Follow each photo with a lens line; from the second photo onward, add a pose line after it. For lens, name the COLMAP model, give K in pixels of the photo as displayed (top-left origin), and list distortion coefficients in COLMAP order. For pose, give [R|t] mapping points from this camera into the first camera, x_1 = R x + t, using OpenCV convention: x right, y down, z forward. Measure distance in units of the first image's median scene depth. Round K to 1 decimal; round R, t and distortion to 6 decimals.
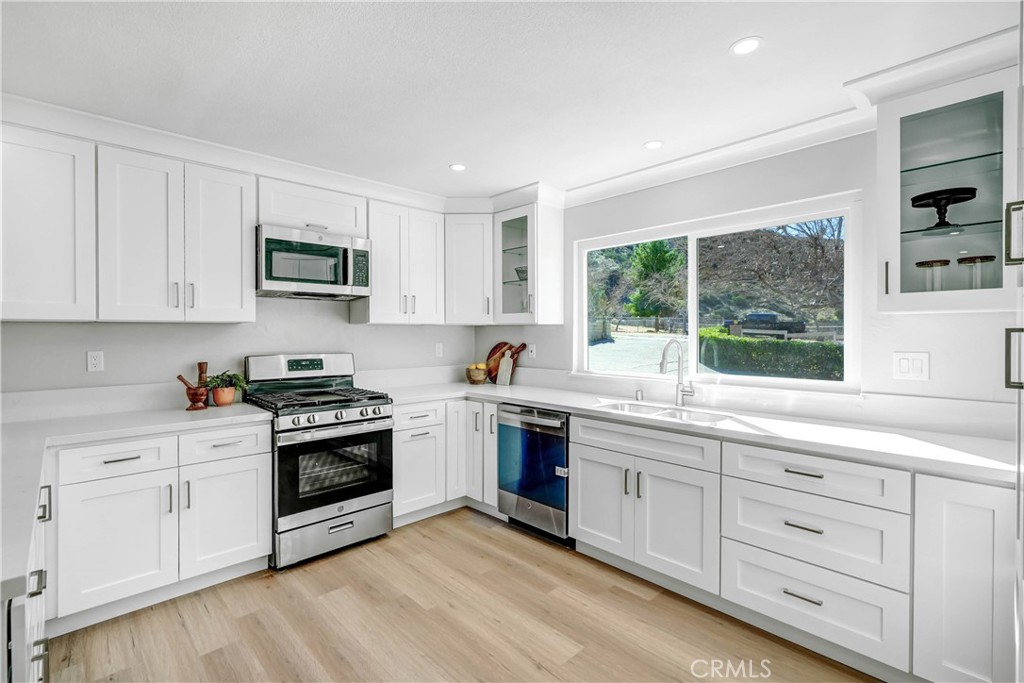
lens RADIAL K [[468.3, 0, 510.5], [0, 468.3, 335.8], [0, 0, 1]] dist [-0.003362, 0.000925]
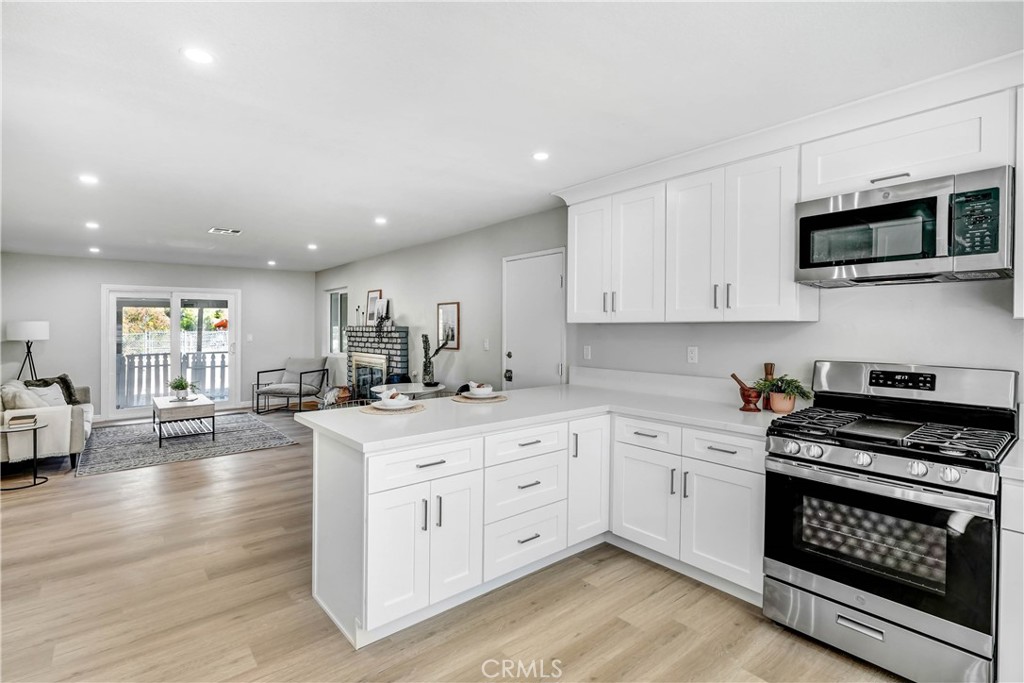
lens RADIAL K [[487.5, 0, 510.1], [0, 487.5, 325.3], [0, 0, 1]] dist [-0.000454, 0.000087]
pose [[-0.079226, 0.001996, -0.996855, 0.388714], [-0.002343, 0.999995, 0.002188, -0.022778], [0.996854, 0.002509, -0.079221, 0.586229]]
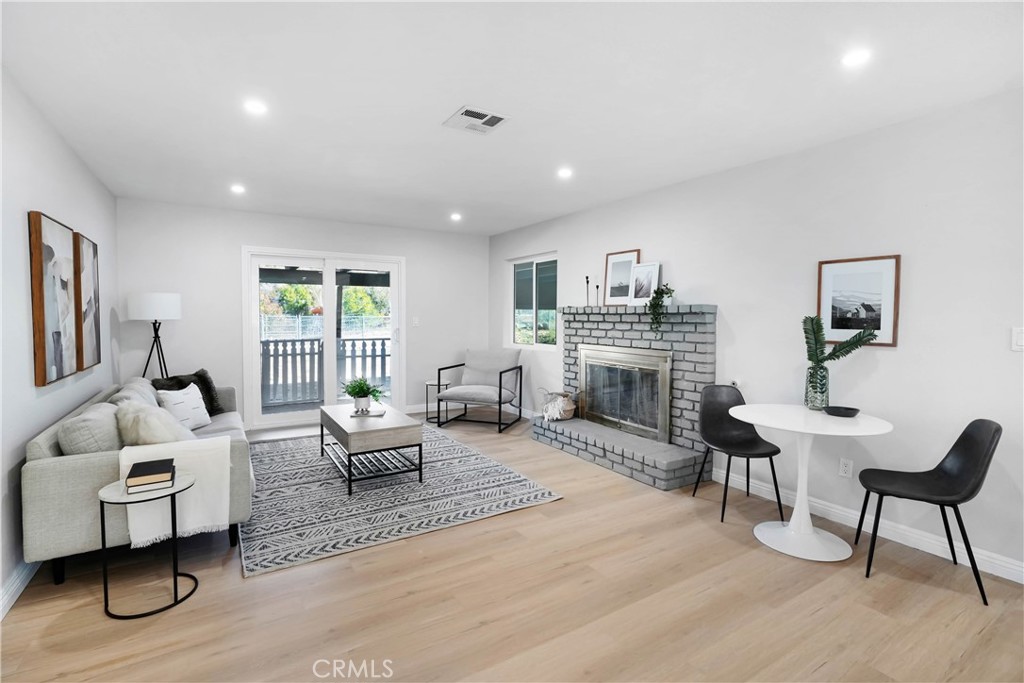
lens RADIAL K [[468.3, 0, 507.3], [0, 468.3, 338.9], [0, 0, 1]] dist [-0.003362, 0.000925]
pose [[-0.209940, 0.049339, -0.976469, -0.468456], [-0.013476, 0.998485, 0.053349, 0.023635], [0.977621, 0.024359, -0.208957, -0.415410]]
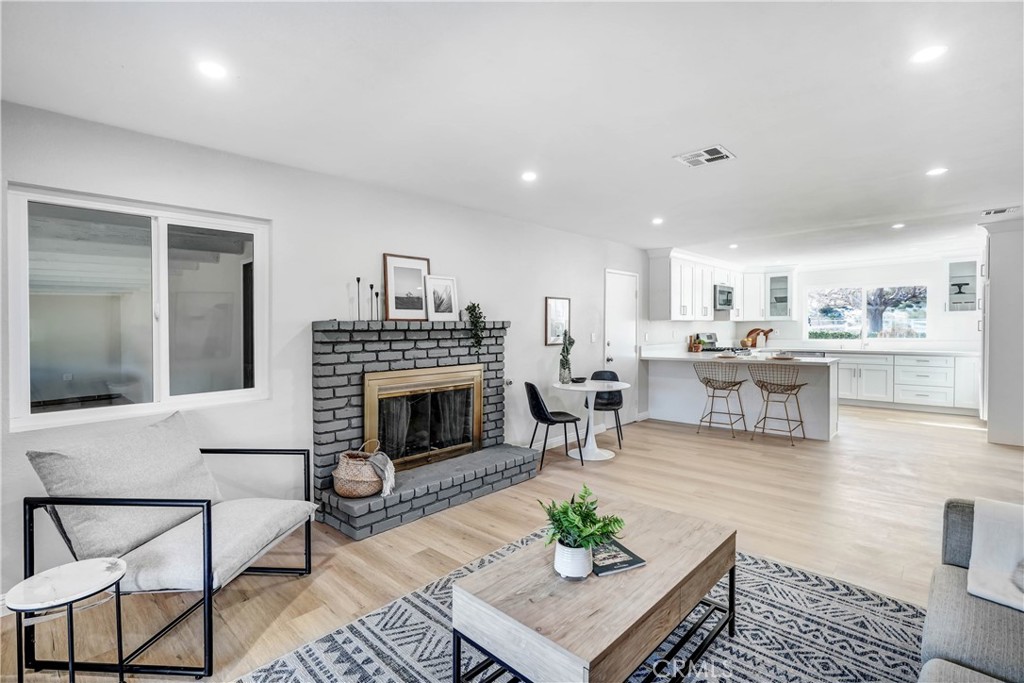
lens RADIAL K [[468.3, 0, 508.4], [0, 468.3, 340.2], [0, 0, 1]] dist [-0.003362, 0.000925]
pose [[0.999237, -0.010736, 0.037549, -1.950017], [0.010102, 0.999804, 0.017052, 0.028019], [-0.037725, -0.016660, 0.999149, -1.791276]]
